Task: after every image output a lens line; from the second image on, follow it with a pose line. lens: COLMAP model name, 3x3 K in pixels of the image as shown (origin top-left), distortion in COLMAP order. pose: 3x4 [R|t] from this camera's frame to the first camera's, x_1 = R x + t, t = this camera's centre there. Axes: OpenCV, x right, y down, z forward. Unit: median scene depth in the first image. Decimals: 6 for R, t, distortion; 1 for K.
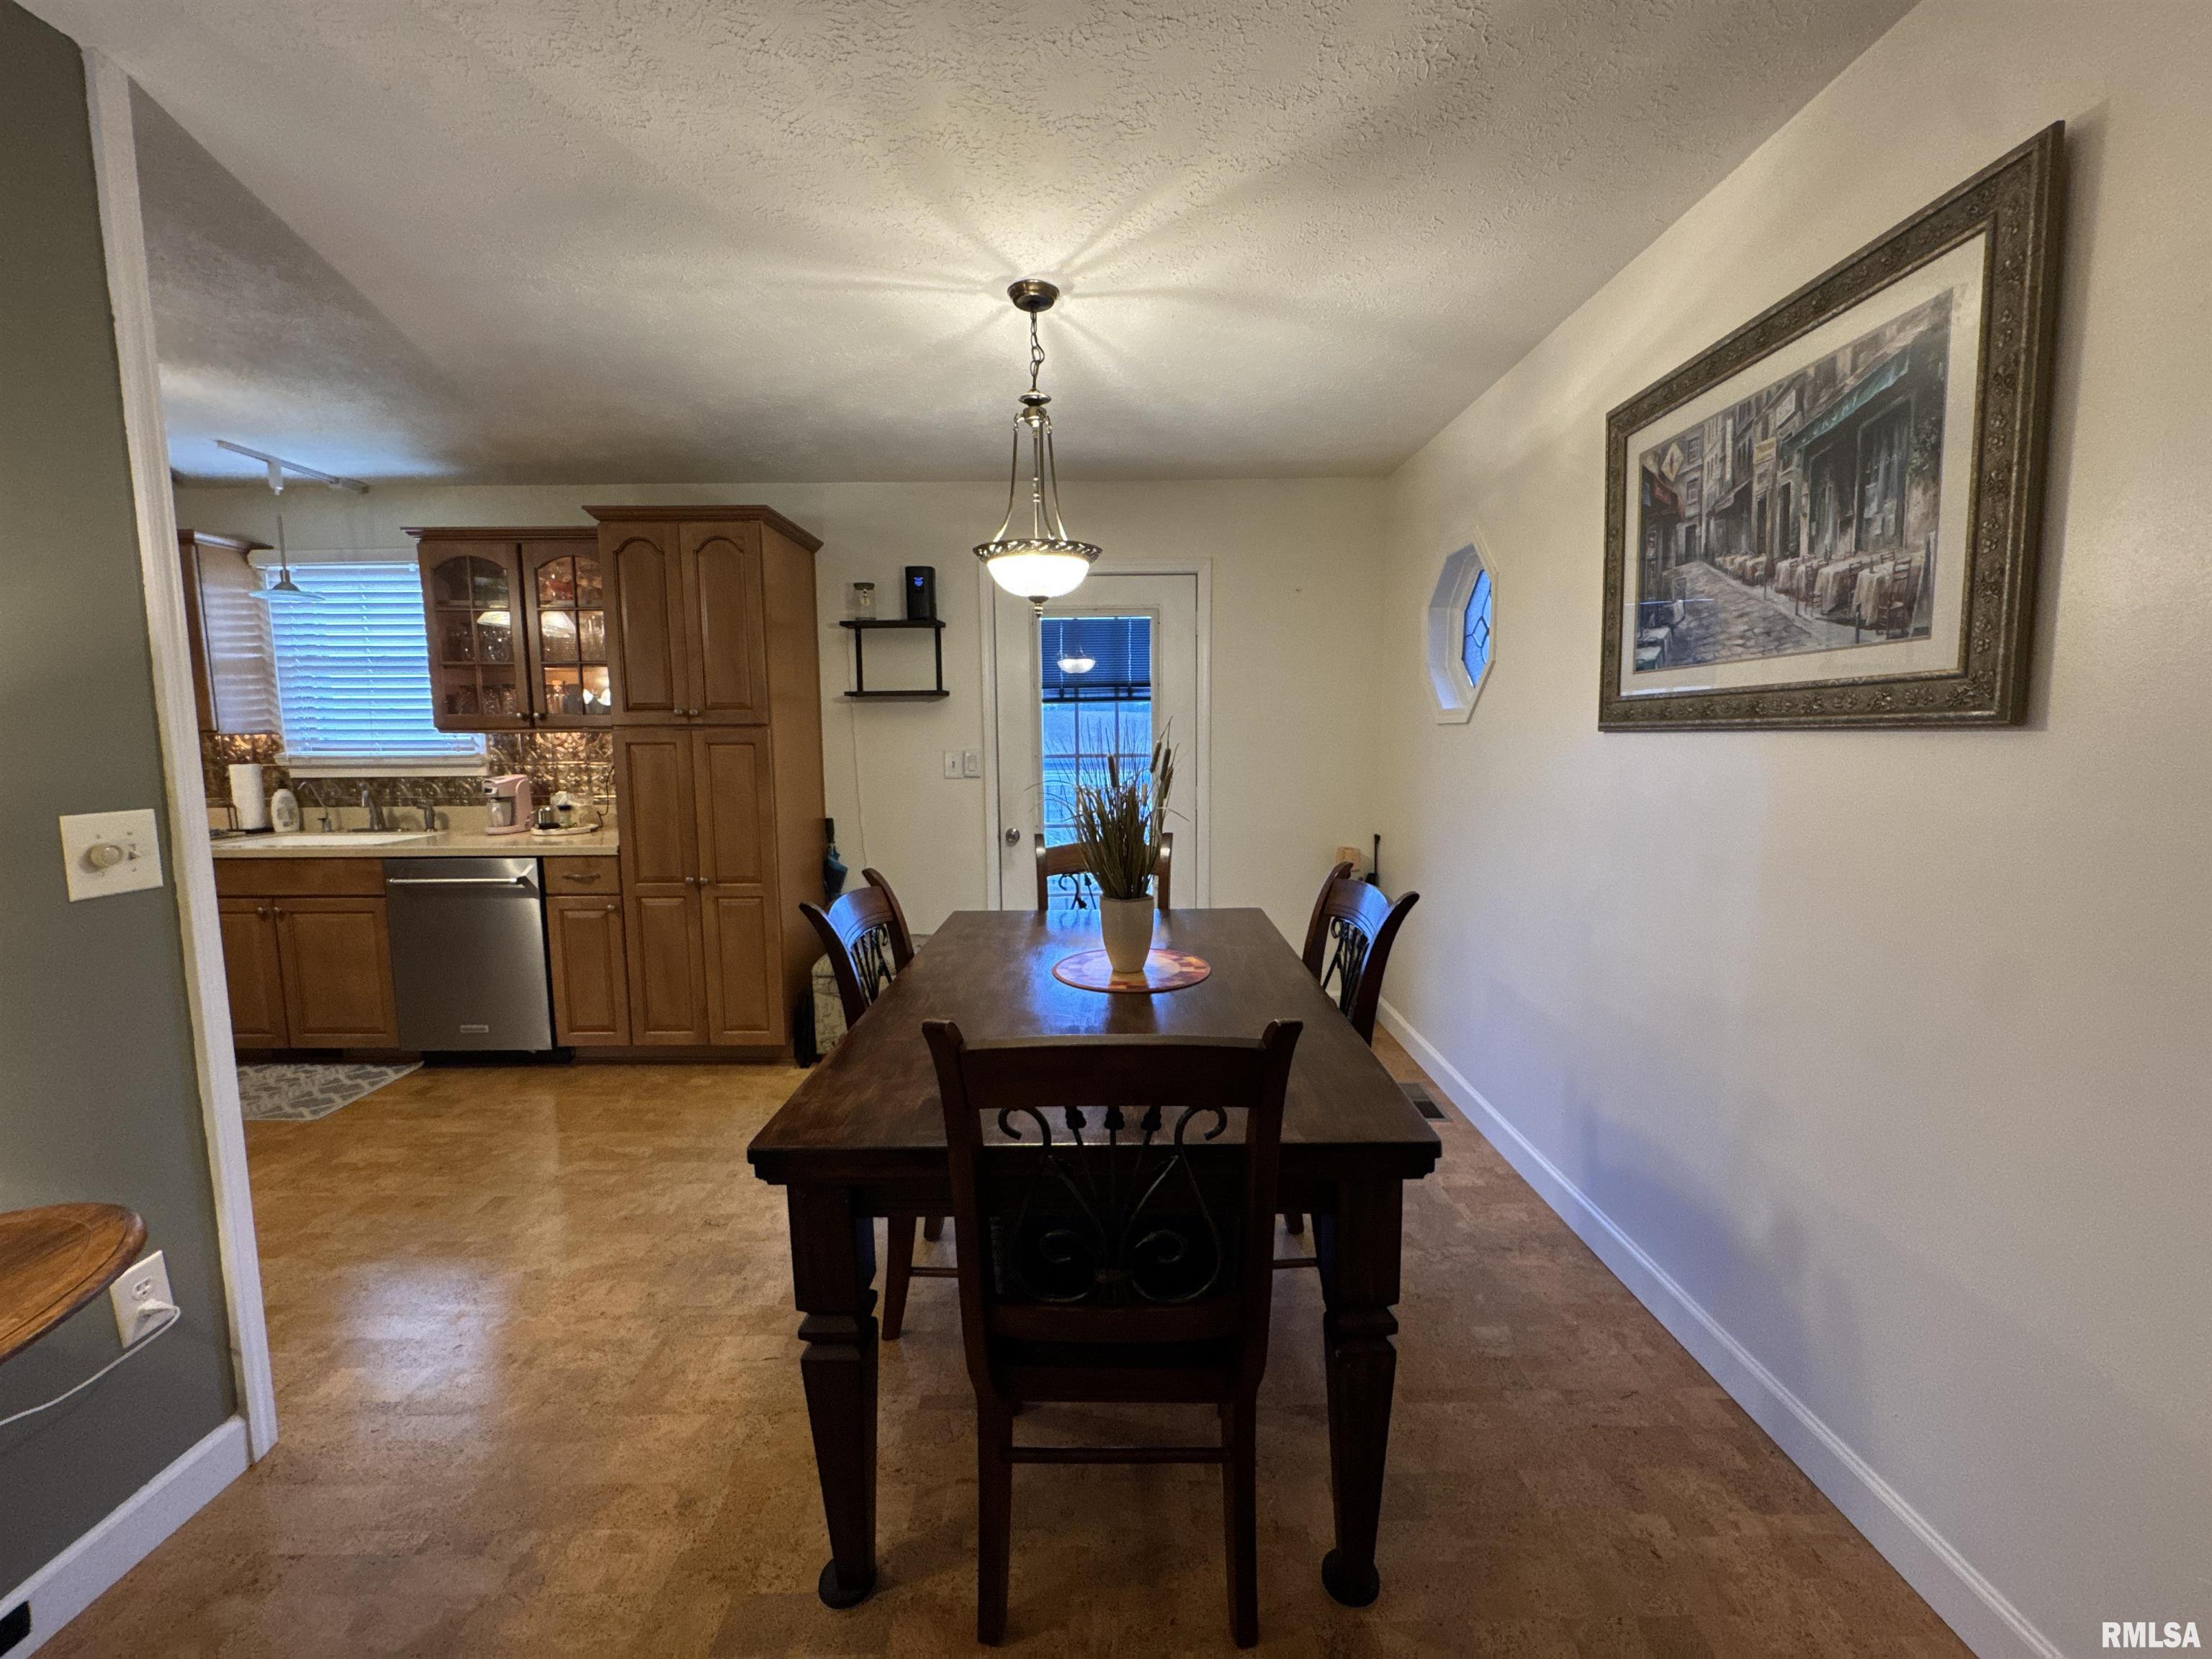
lens RADIAL K [[881.9, 0, 1101.5], [0, 881.9, 827.5], [0, 0, 1]] dist [-0.002205, -0.000549]
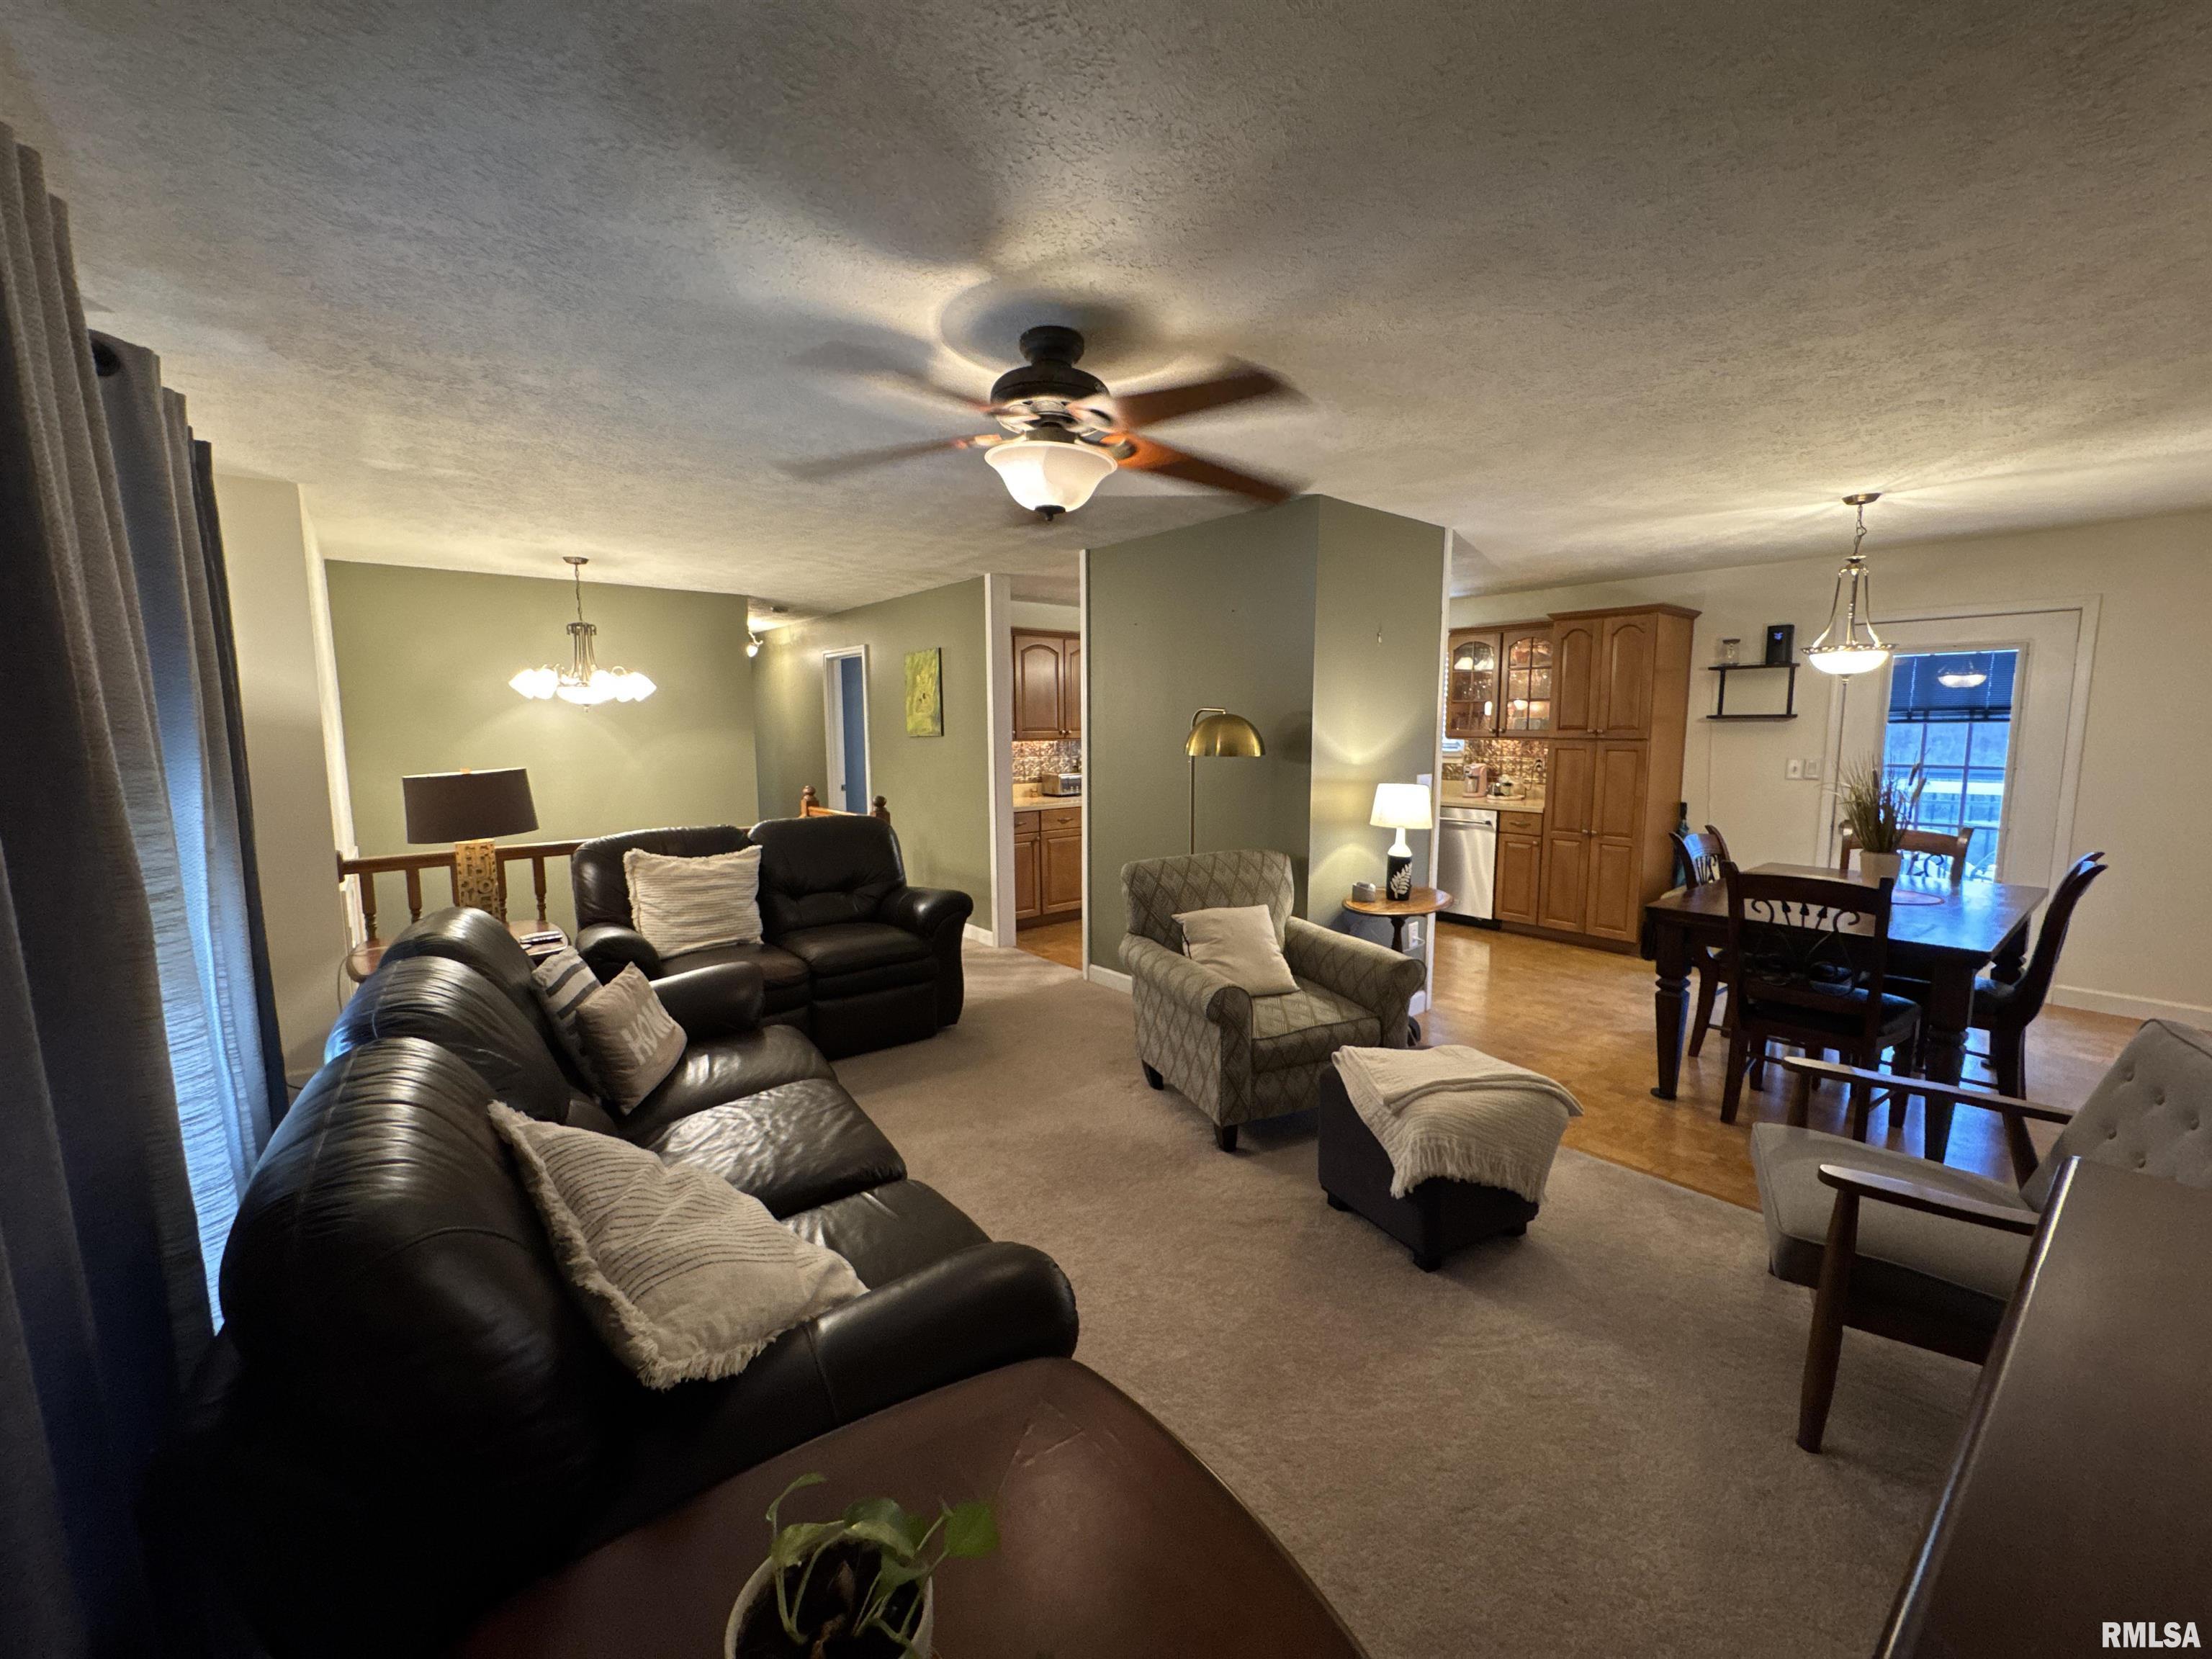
lens RADIAL K [[881.9, 0, 1113.0], [0, 881.9, 827.8], [0, 0, 1]] dist [-0.002205, -0.000549]
pose [[0.645757, 0.096552, -0.757414, 0.212787], [-0.087807, 0.994782, 0.051949, 0.043502], [0.758477, 0.032960, 0.650866, -0.746505]]
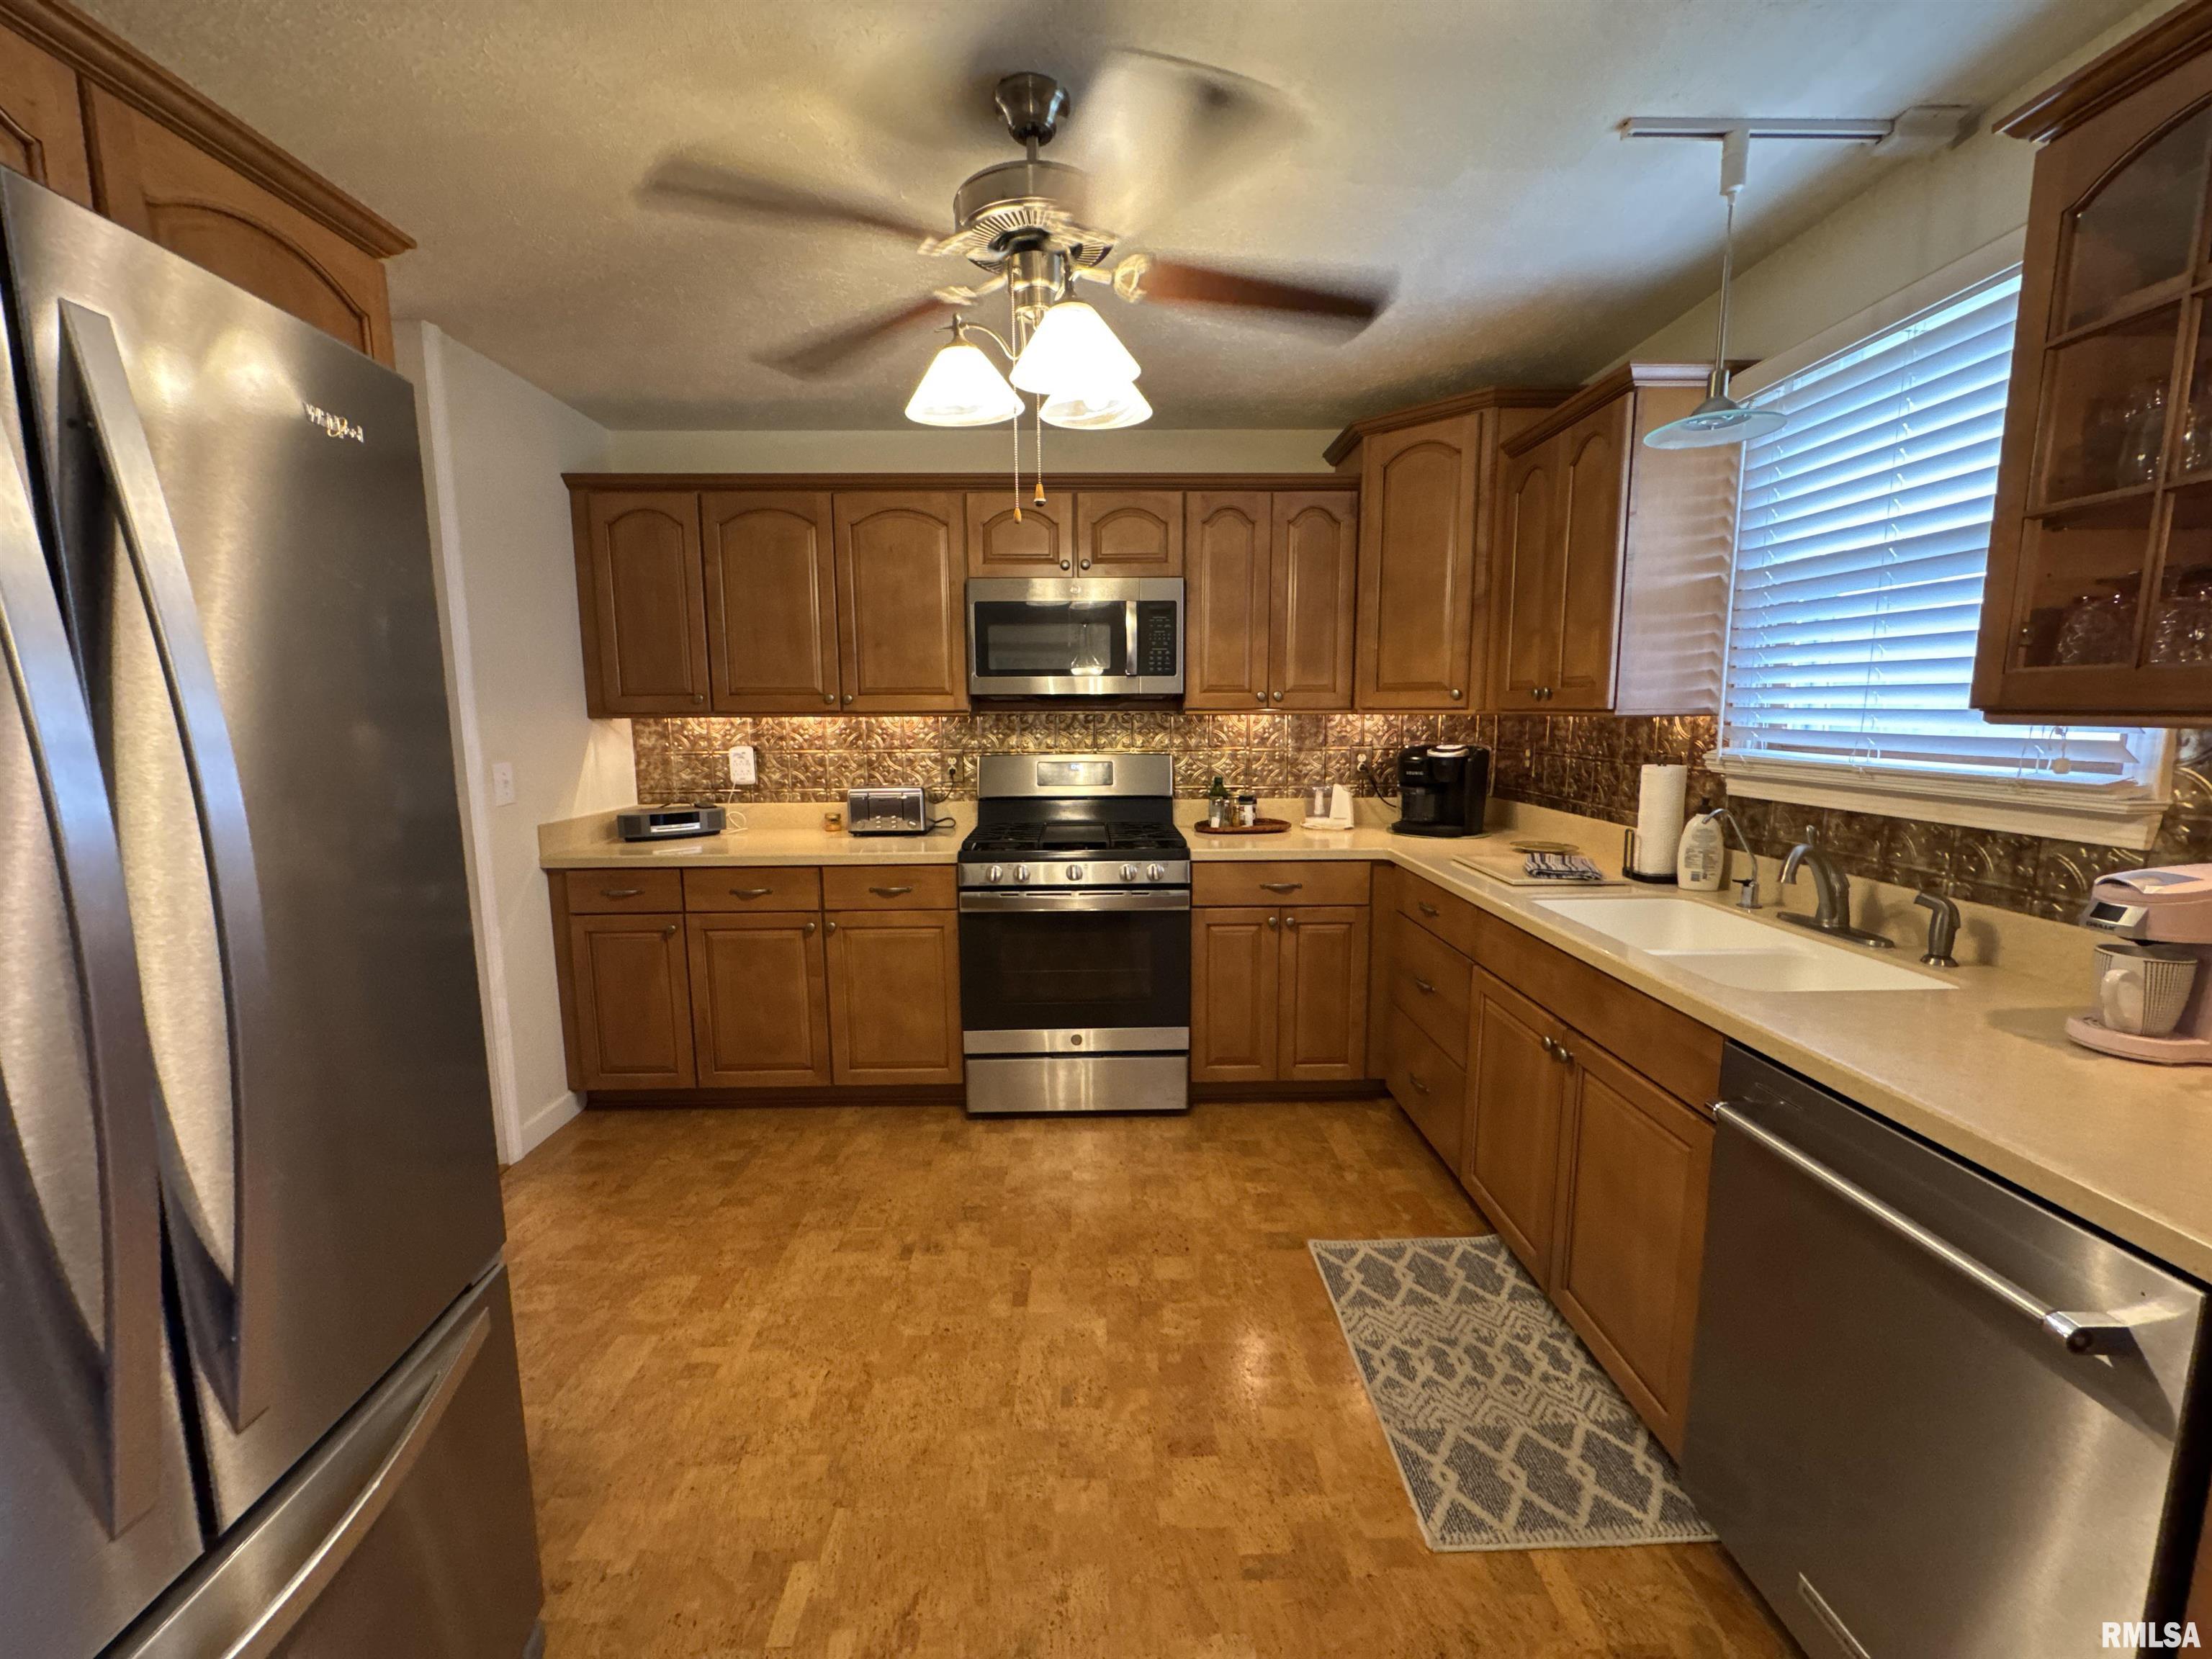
lens RADIAL K [[881.9, 0, 1106.6], [0, 881.9, 826.7], [0, 0, 1]] dist [-0.002205, -0.000549]
pose [[0.016220, 0.140735, -0.989914, -0.433876], [-0.105557, 0.984753, 0.138272, -0.083292], [0.994281, 0.102250, 0.030828, 0.689834]]
